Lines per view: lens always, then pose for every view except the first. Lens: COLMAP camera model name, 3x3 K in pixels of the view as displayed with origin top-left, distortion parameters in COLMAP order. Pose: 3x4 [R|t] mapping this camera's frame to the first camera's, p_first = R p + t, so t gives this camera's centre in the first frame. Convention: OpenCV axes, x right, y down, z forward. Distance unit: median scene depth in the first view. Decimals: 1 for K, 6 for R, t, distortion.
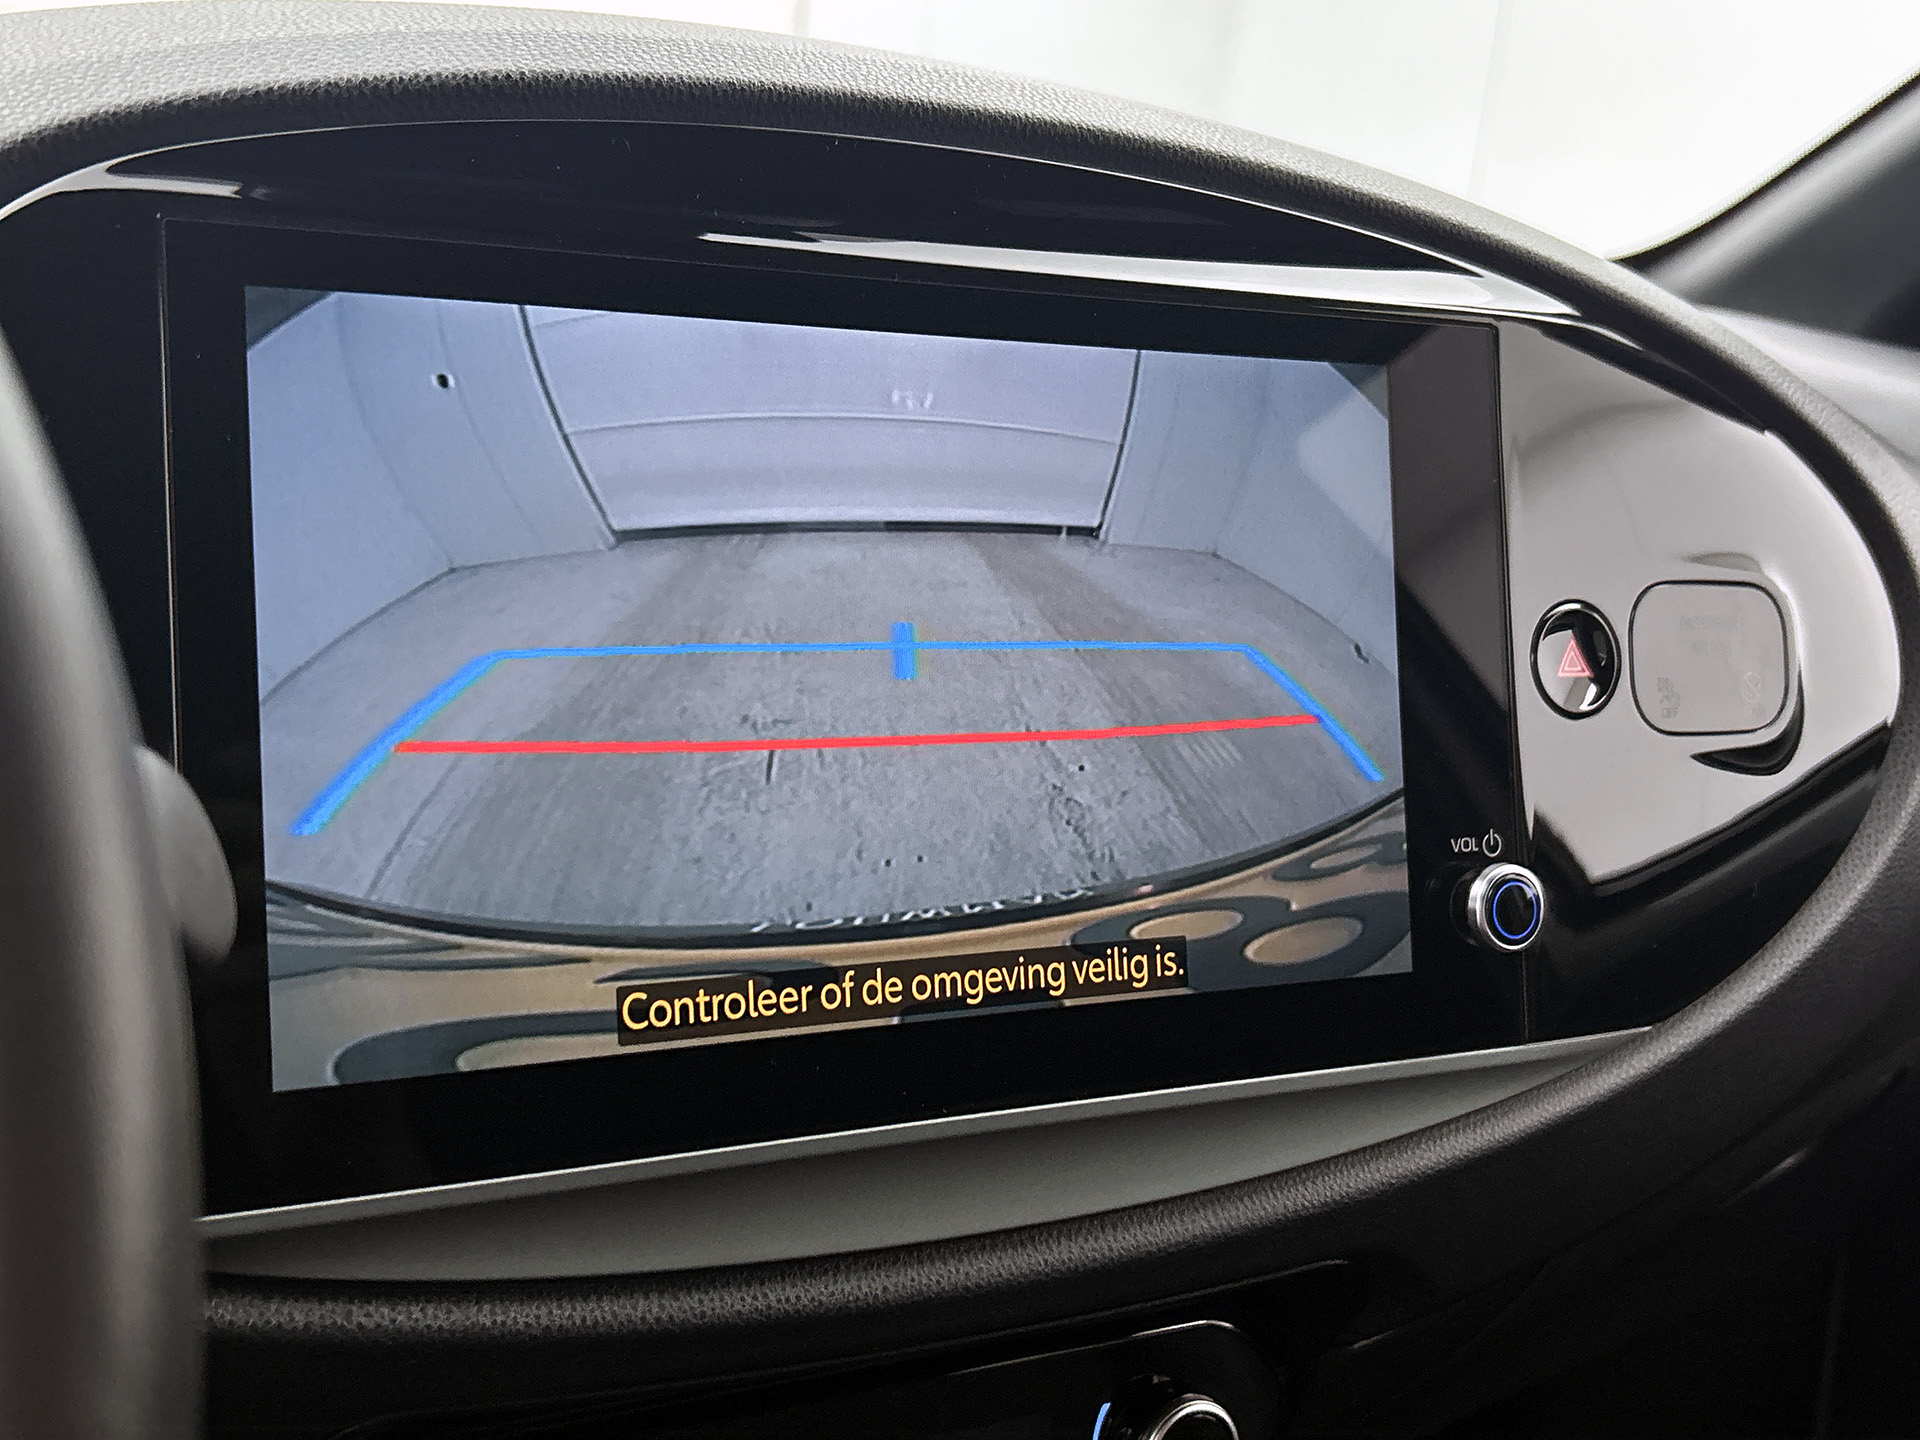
lens RADIAL K [[1984.3, 0, 965.1], [0, 1984.3, 729.3], [0, 0, 1]] dist [0.028134, 0.000000]
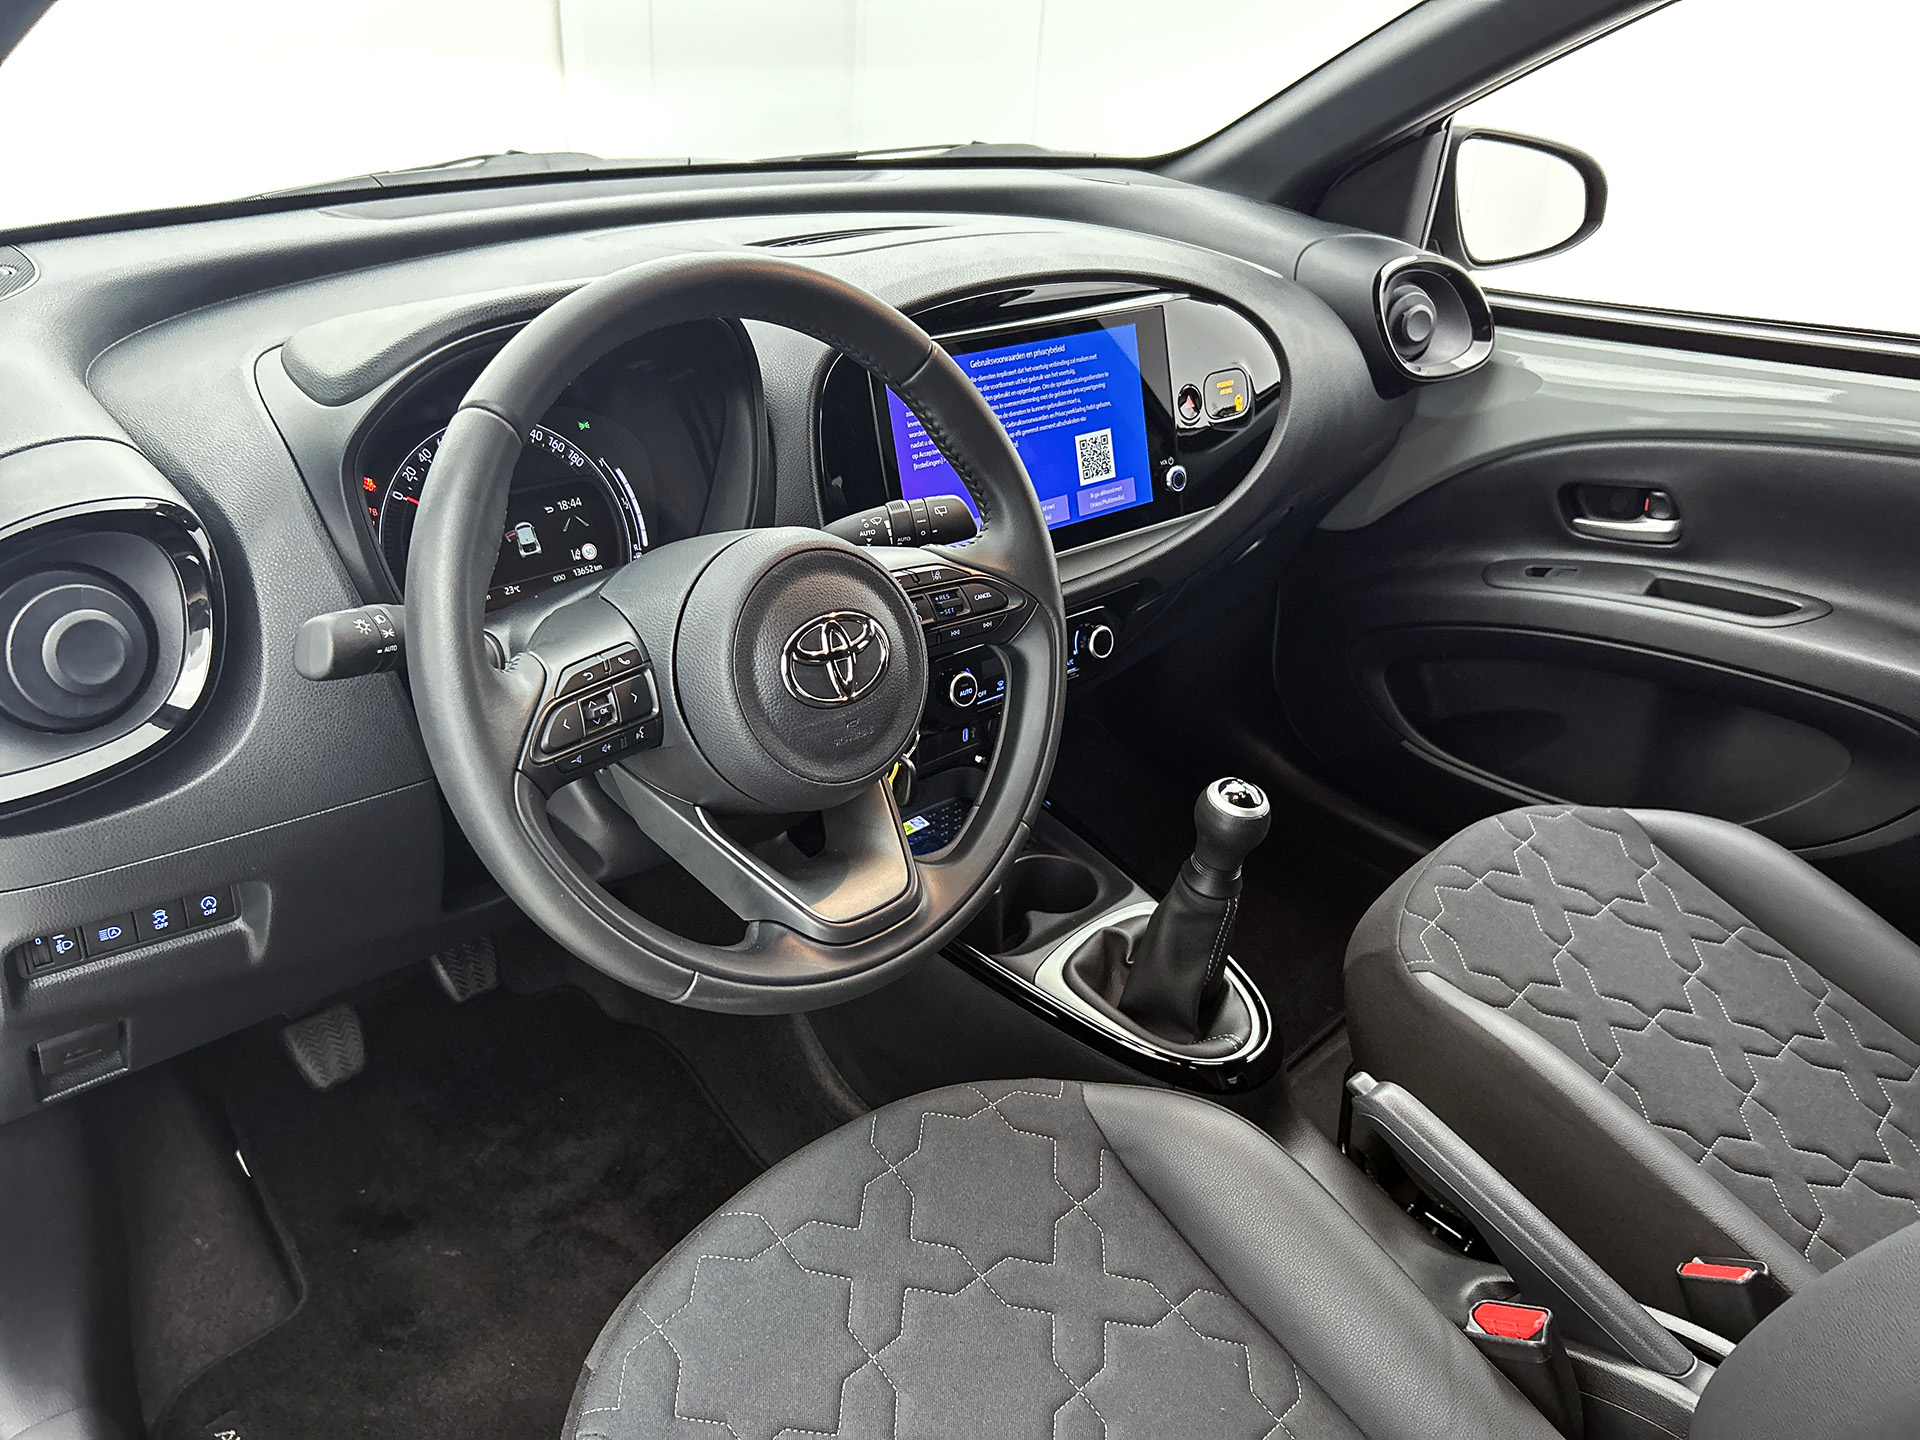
lens RADIAL K [[1463.9, 0, 976.8], [0, 1463.9, 719.2], [0, 0, 1]] dist [0.047958, -0.067600]
pose [[0.973098, -0.146835, 0.177536, -0.700045], [0.091655, 0.953712, 0.286412, -0.330894], [-0.211374, -0.262435, 0.941514, -1.747932]]
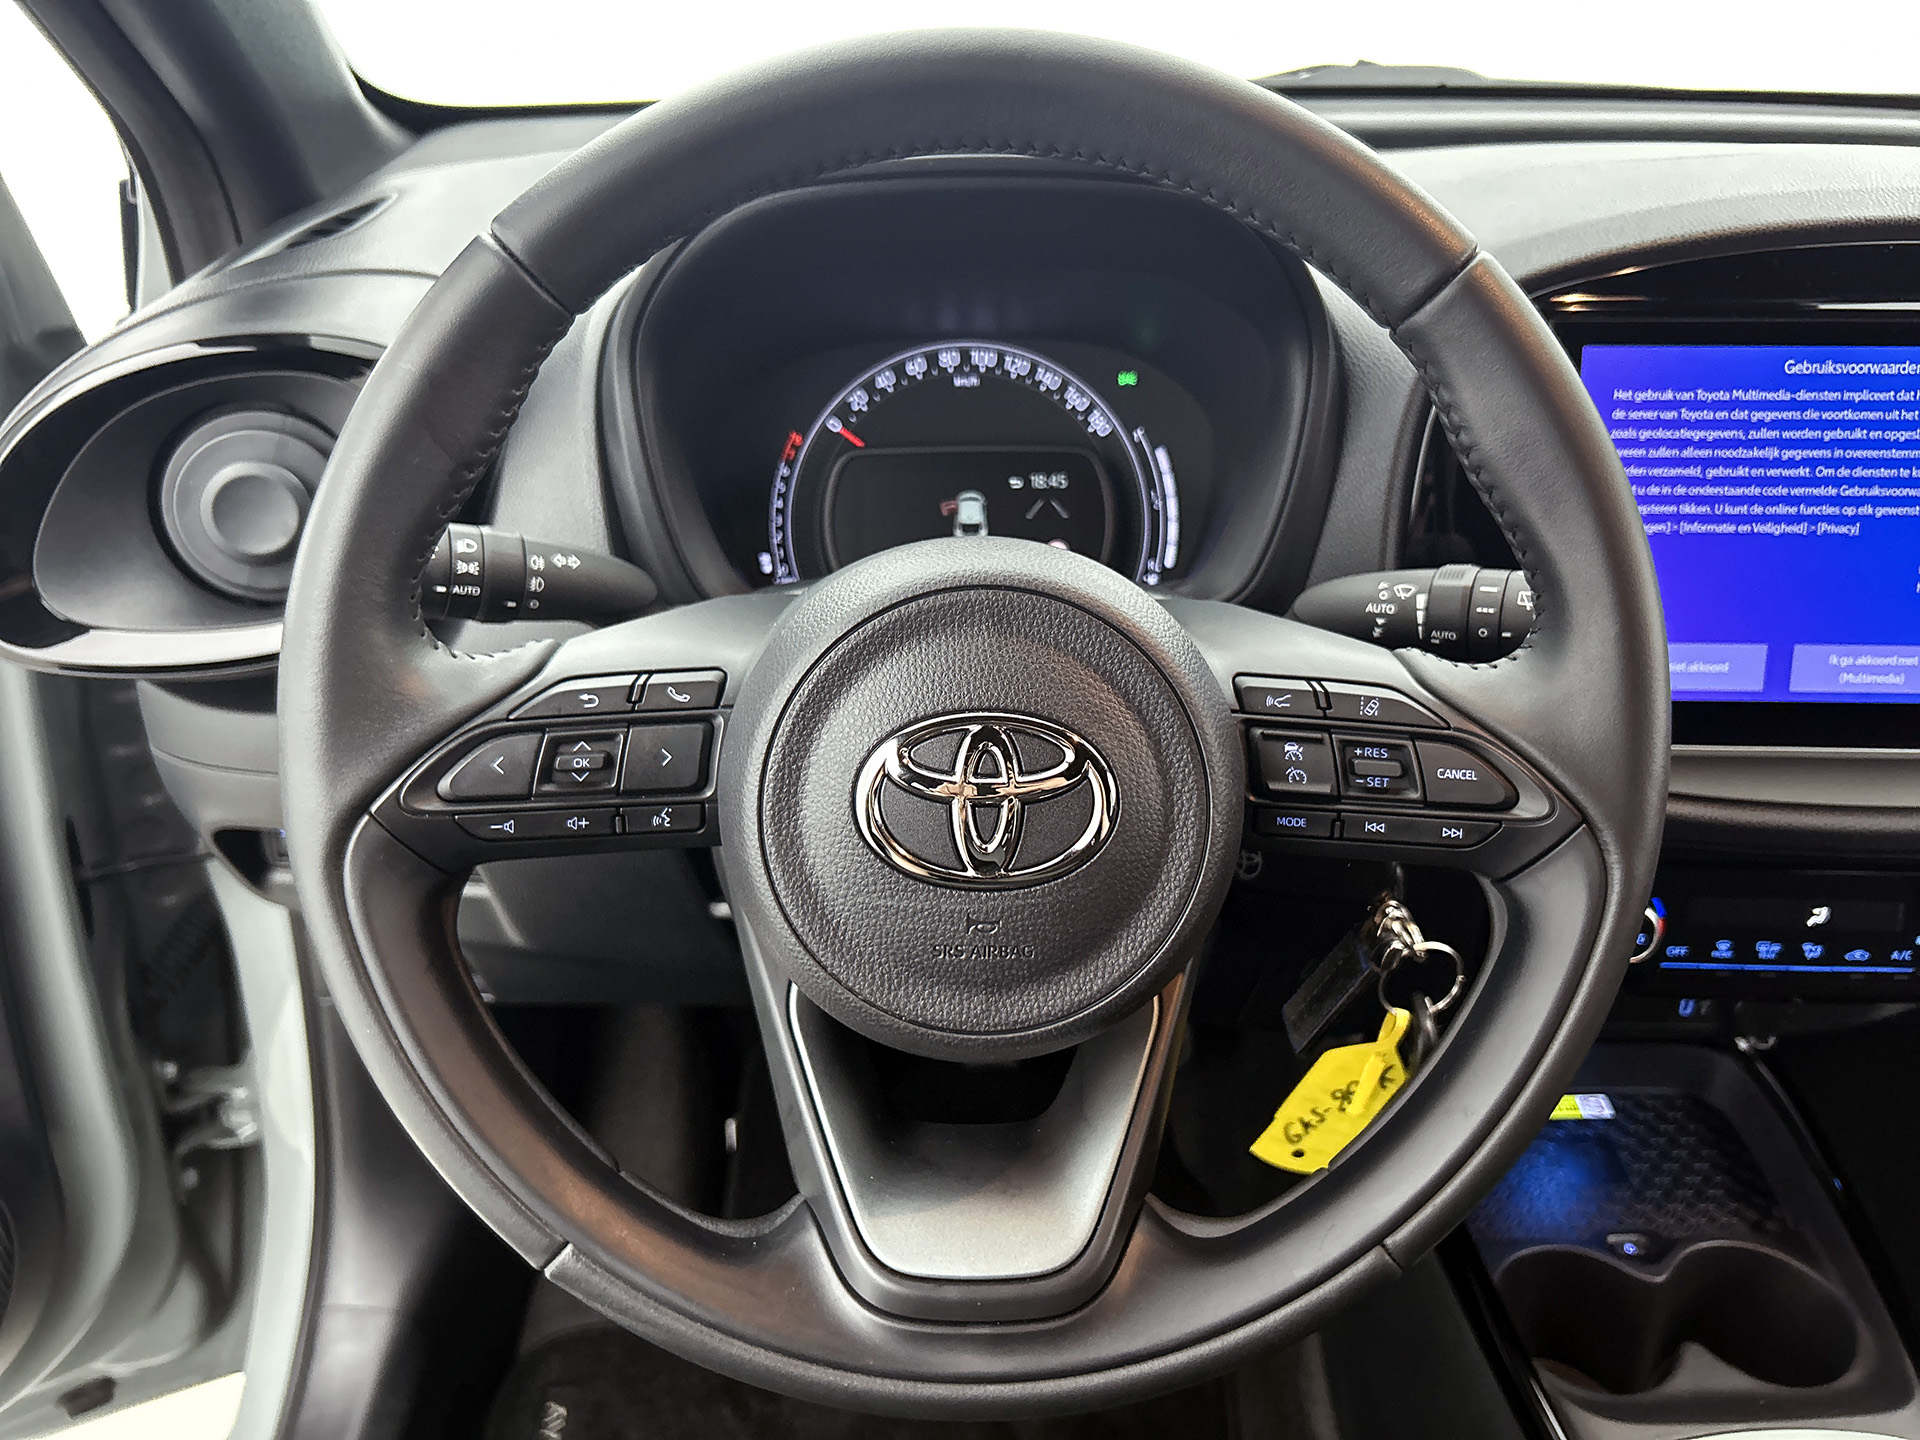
lens RADIAL K [[1463.9, 0, 978.0], [0, 1463.9, 717.8], [0, 0, 1]] dist [0.047958, -0.067600]
pose [[0.861241, 0.145155, -0.487026, -0.066536], [-0.029870, 0.971142, 0.236623, -0.165485], [0.507318, -0.189242, 0.840723, -0.722023]]
